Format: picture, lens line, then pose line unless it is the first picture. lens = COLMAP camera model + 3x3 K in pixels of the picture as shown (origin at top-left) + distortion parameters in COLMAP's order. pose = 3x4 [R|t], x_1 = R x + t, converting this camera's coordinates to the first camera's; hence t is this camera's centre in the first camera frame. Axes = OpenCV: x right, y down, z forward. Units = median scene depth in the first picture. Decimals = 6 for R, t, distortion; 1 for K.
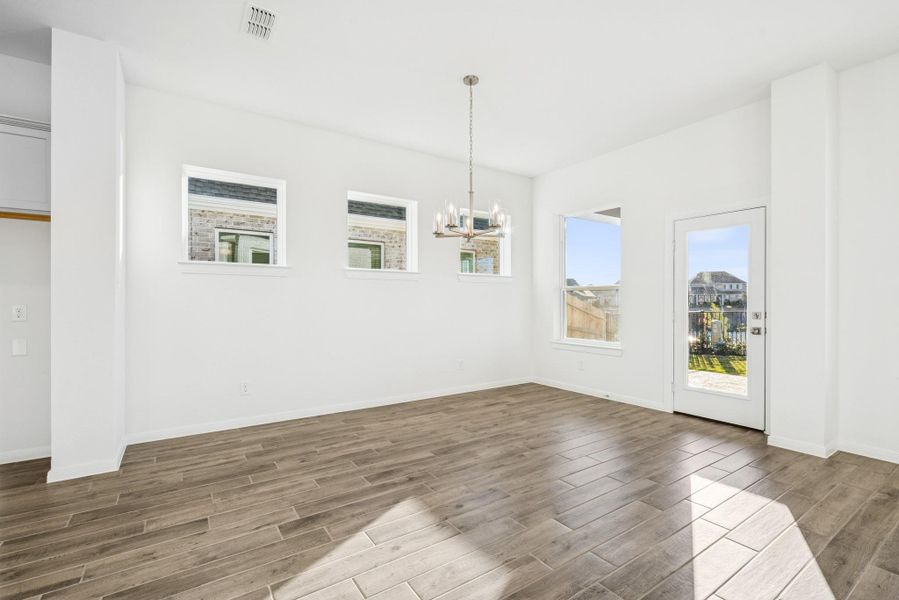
lens RADIAL K [[409.0, 0, 450.4], [0, 409.0, 303.2], [0, 0, 1]] dist [-0.006733, 0.001261]
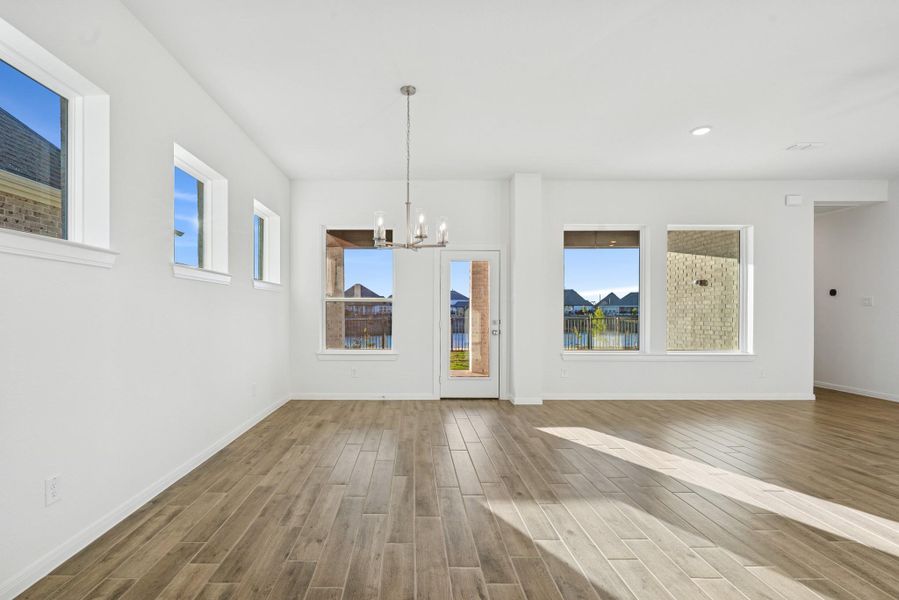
lens RADIAL K [[419.2, 0, 407.6], [0, 419.2, 321.2], [0, 0, 1]] dist [-0.009157, 0.003030]
pose [[0.566352, -0.017643, 0.823974, -0.741081], [0.005161, 0.999827, 0.017861, -0.003719], [-0.824147, -0.005863, 0.566346, 0.400874]]
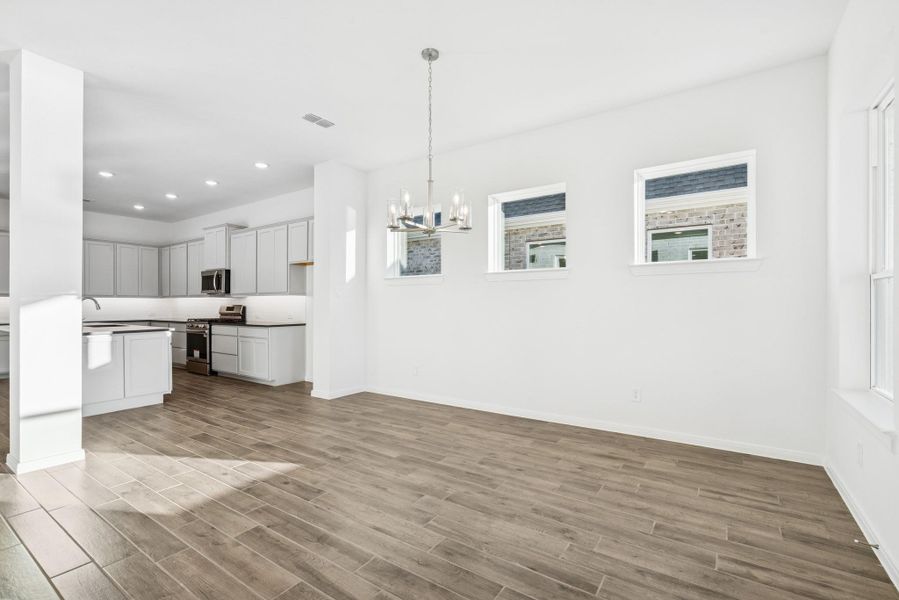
lens RADIAL K [[409.0, 0, 442.3], [0, 409.0, 306.6], [0, 0, 1]] dist [-0.006733, 0.001261]
pose [[0.361002, 0.003667, -0.932558, 0.831103], [-0.003327, 0.999991, 0.002645, -0.000300], [0.932559, 0.002148, 0.361011, 0.665581]]
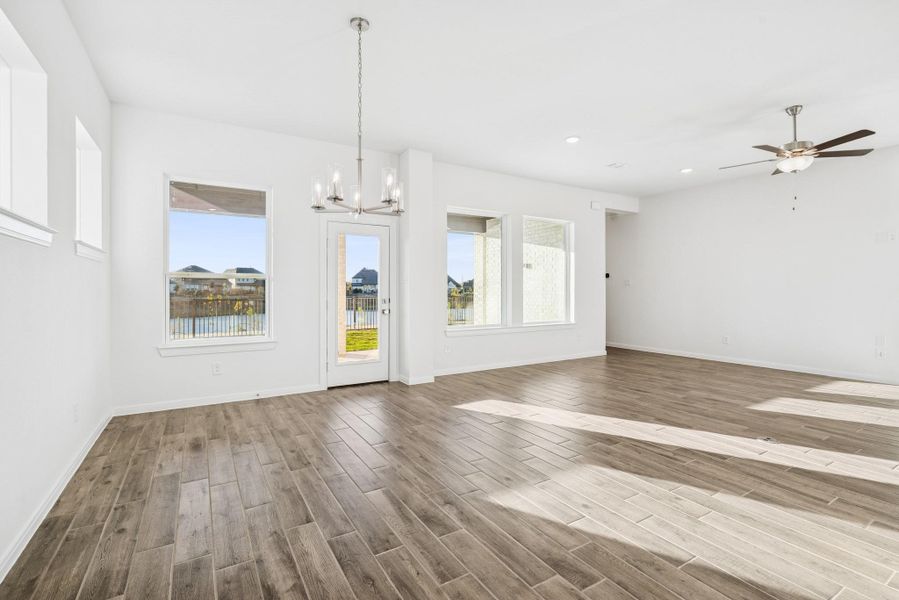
lens RADIAL K [[419.2, 0, 446.8], [0, 419.2, 290.5], [0, 0, 1]] dist [-0.009157, 0.003030]
pose [[0.049551, -0.000699, 0.998771, -0.737485], [0.009056, 0.999959, 0.000251, -0.005351], [-0.998731, 0.009032, 0.049555, 0.738373]]
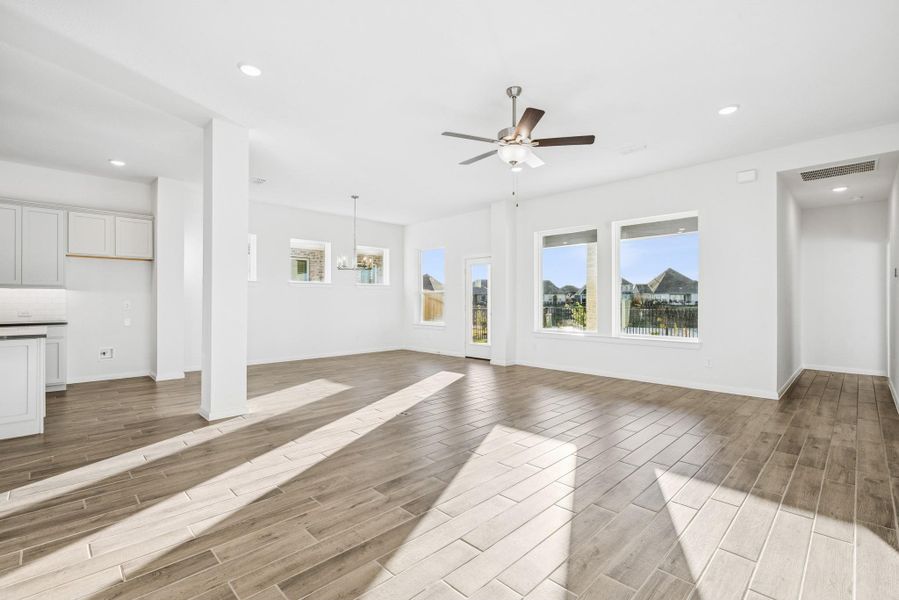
lens RADIAL K [[409.0, 0, 449.6], [0, 409.0, 296.3], [0, 0, 1]] dist [-0.006733, 0.001261]
pose [[0.983231, 0.002154, 0.182351, 0.139409], [0.001190, 0.999833, -0.018226, 0.015310], [-0.182360, 0.018137, 0.983065, -1.120486]]
